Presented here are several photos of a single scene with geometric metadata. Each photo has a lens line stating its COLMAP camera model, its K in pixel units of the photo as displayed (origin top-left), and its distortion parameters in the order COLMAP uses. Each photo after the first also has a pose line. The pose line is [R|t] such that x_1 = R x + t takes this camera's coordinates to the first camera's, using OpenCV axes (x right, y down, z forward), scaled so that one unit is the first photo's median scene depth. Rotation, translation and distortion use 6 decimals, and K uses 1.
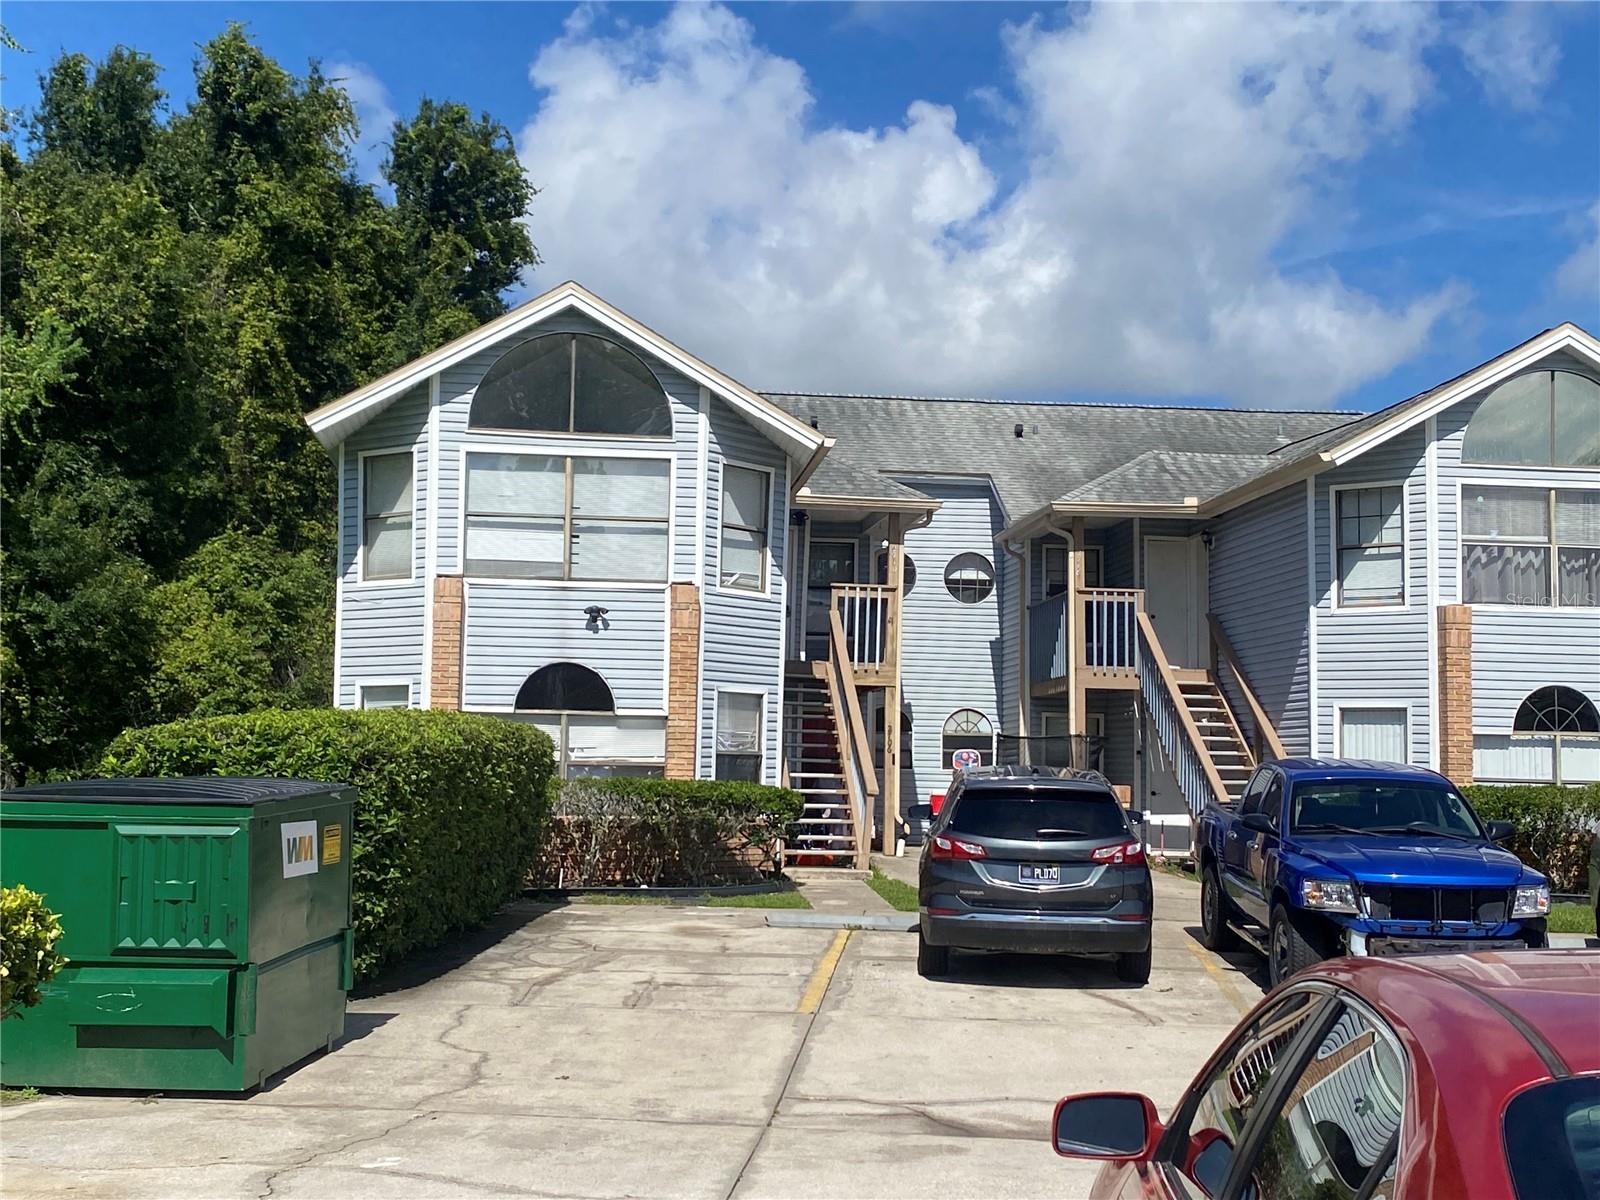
lens RADIAL K [[1975.8, 0, 800.7], [0, 1975.8, 633.0], [0, 0, 1]] dist [0.131399, -0.479237]
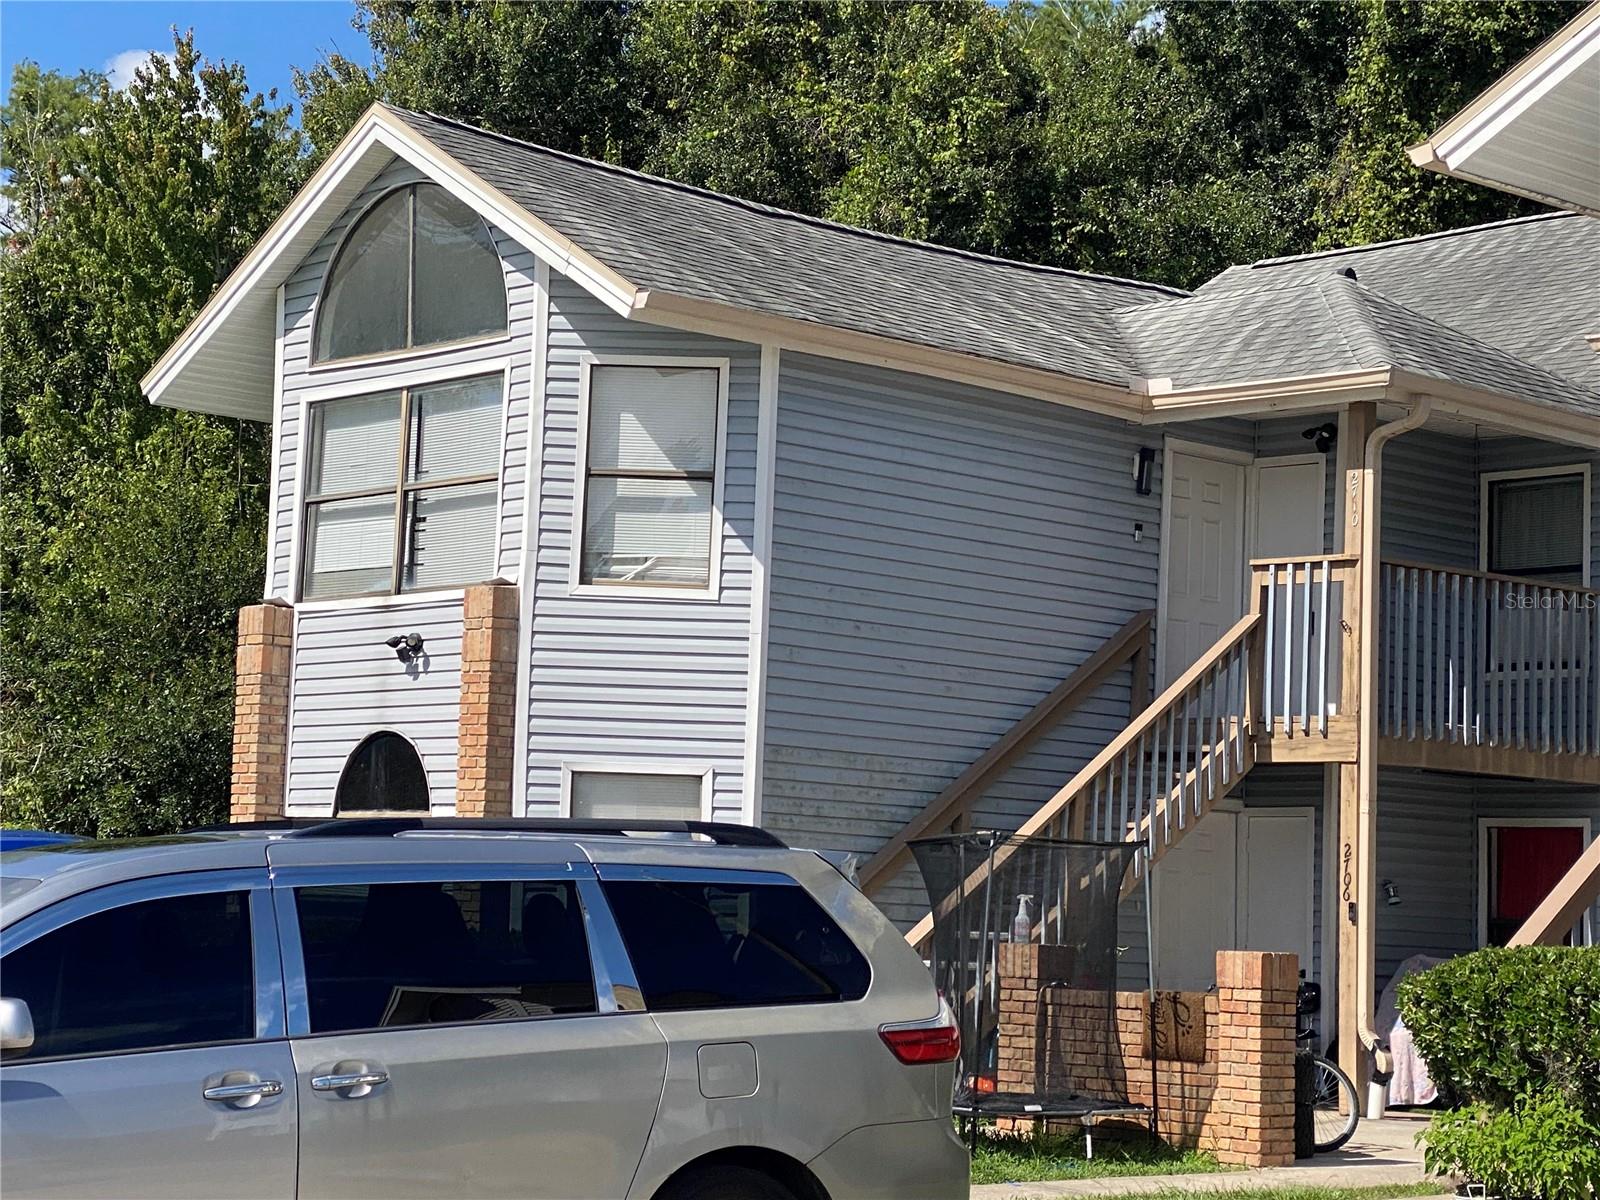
lens RADIAL K [[3332.2, 0, 800.0], [0, 3332.2, 600.0], [0, 0, 1]] dist [0.022396, 0.127197]
pose [[0.597180, -0.078677, -0.798239, 0.750067], [0.031402, 0.996708, -0.074746, 0.053646], [0.801492, 0.019571, 0.597685, 0.488841]]
